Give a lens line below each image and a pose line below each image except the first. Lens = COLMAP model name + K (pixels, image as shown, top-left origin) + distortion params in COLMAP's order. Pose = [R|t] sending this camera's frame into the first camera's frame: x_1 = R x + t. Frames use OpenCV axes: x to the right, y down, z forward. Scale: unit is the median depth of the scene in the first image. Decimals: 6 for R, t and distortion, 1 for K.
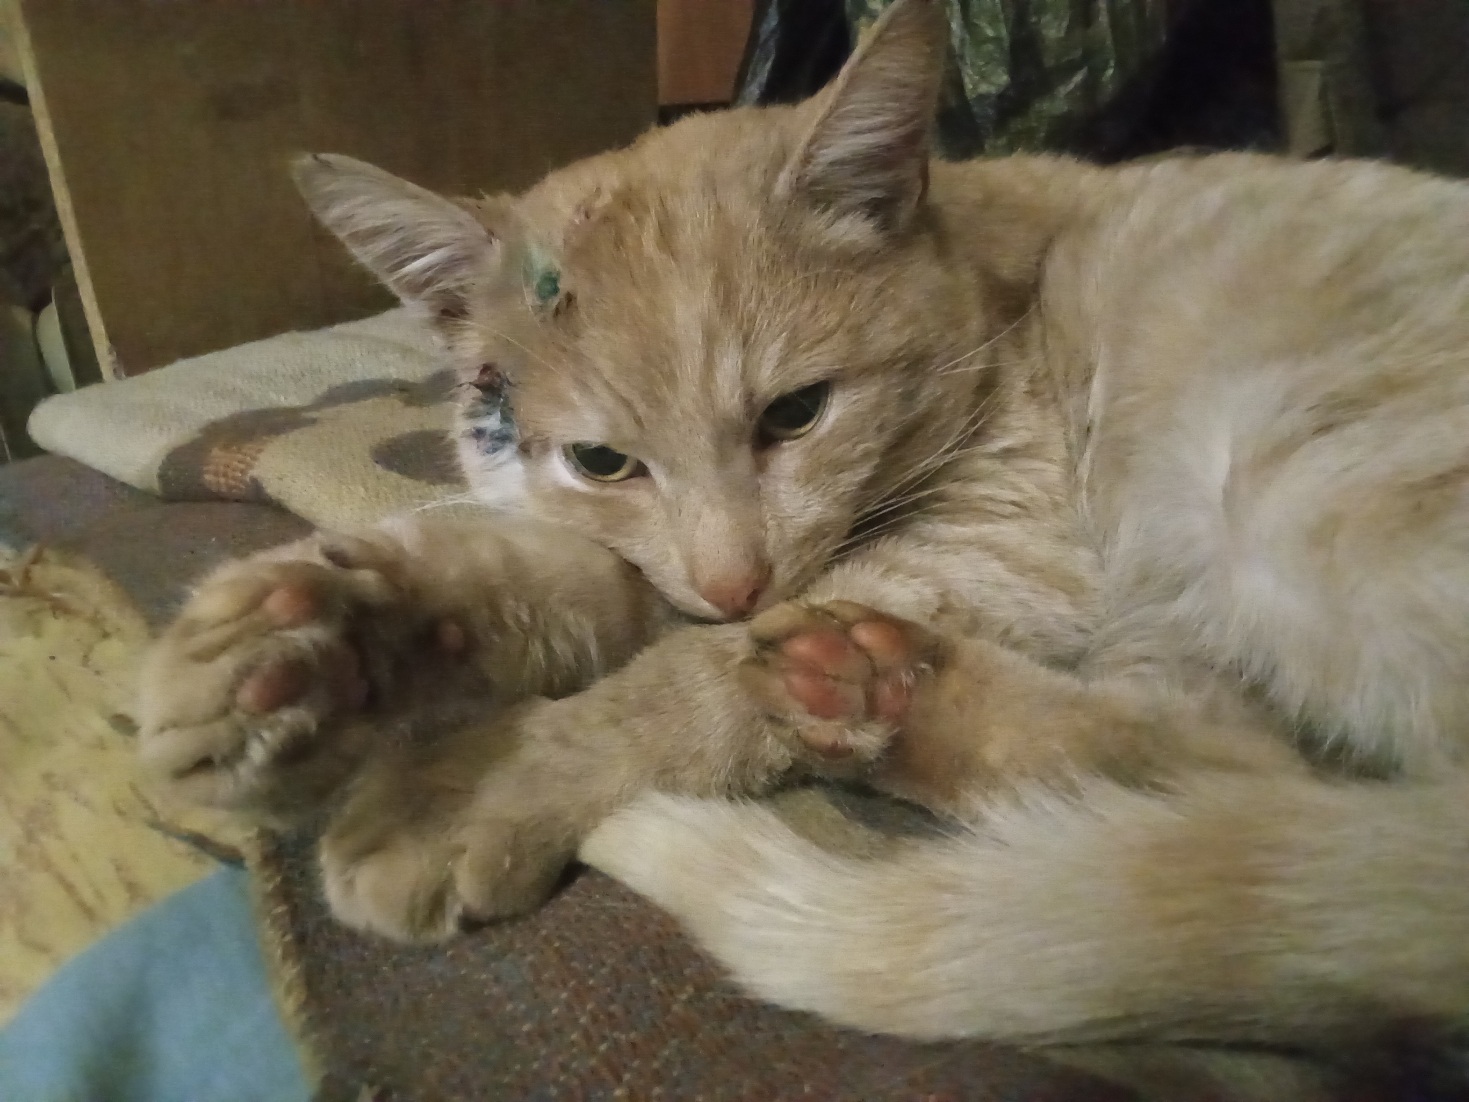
lens RADIAL K [[1199.3, 0, 734.5], [0, 1199.3, 551.0], [0, 0, 1]] dist [-0.004192, -0.007531]
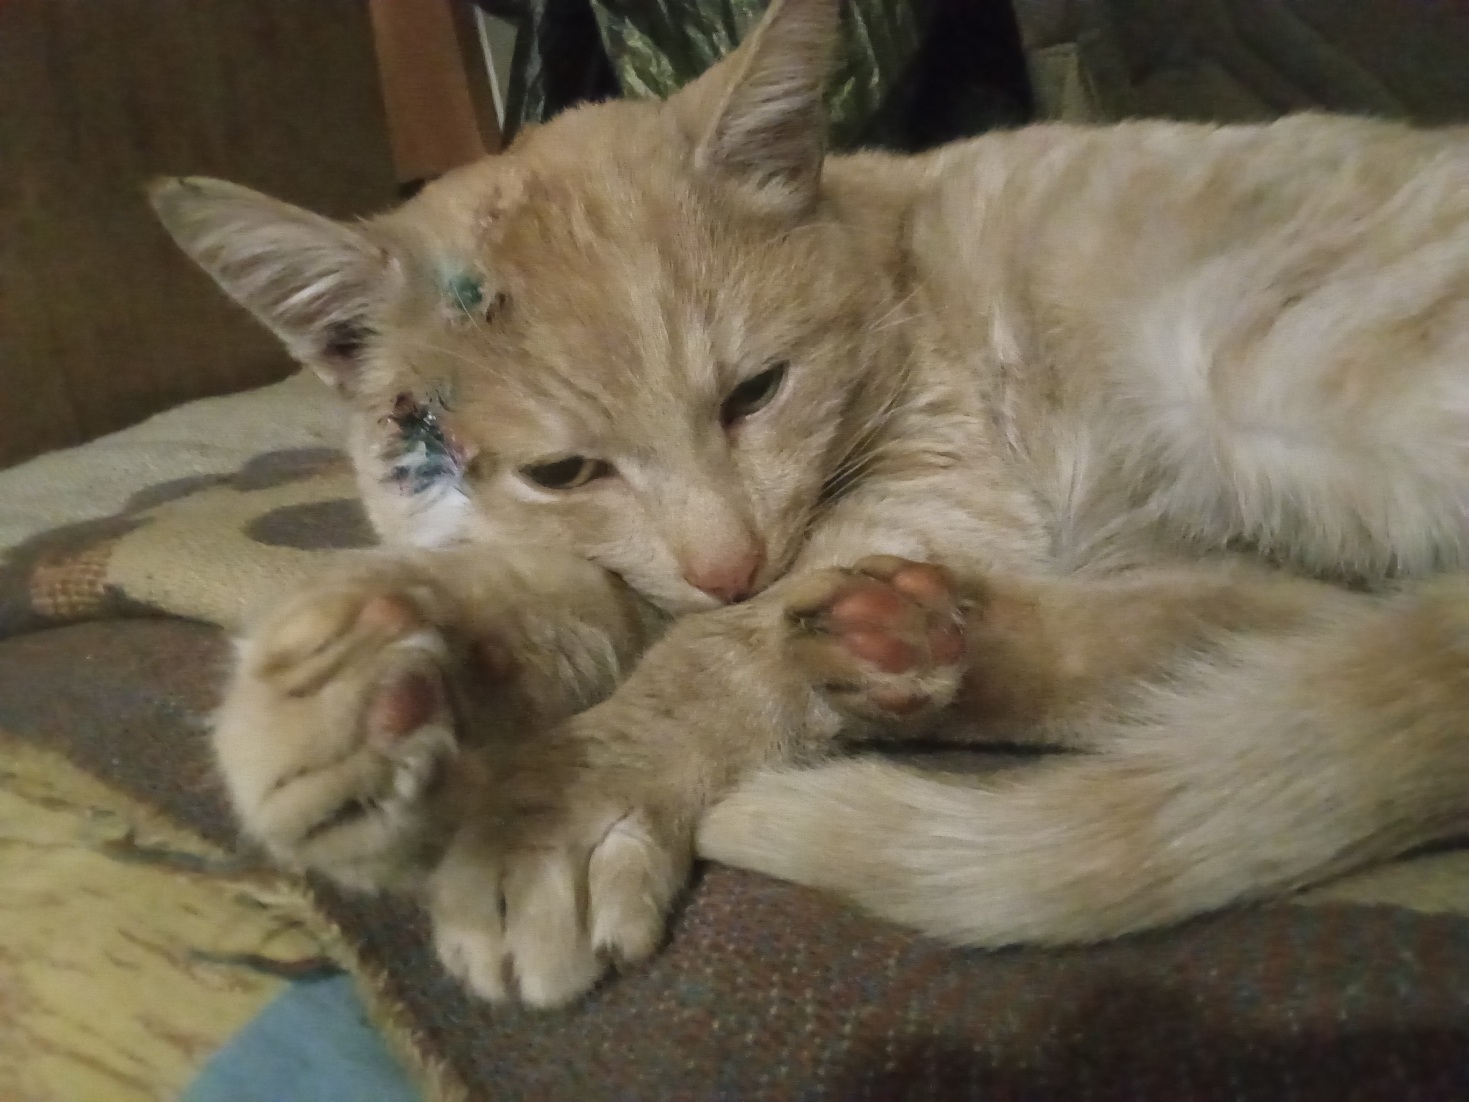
lens RADIAL K [[1196.1, 0, 734.5], [0, 1196.1, 551.0], [0, 0, 1]] dist [0.005479, -0.073157]
pose [[0.941054, -0.183905, 0.283896, -0.264592], [0.210382, 0.975422, -0.065503, 0.076578], [-0.264872, 0.121368, 0.956615, 0.090264]]
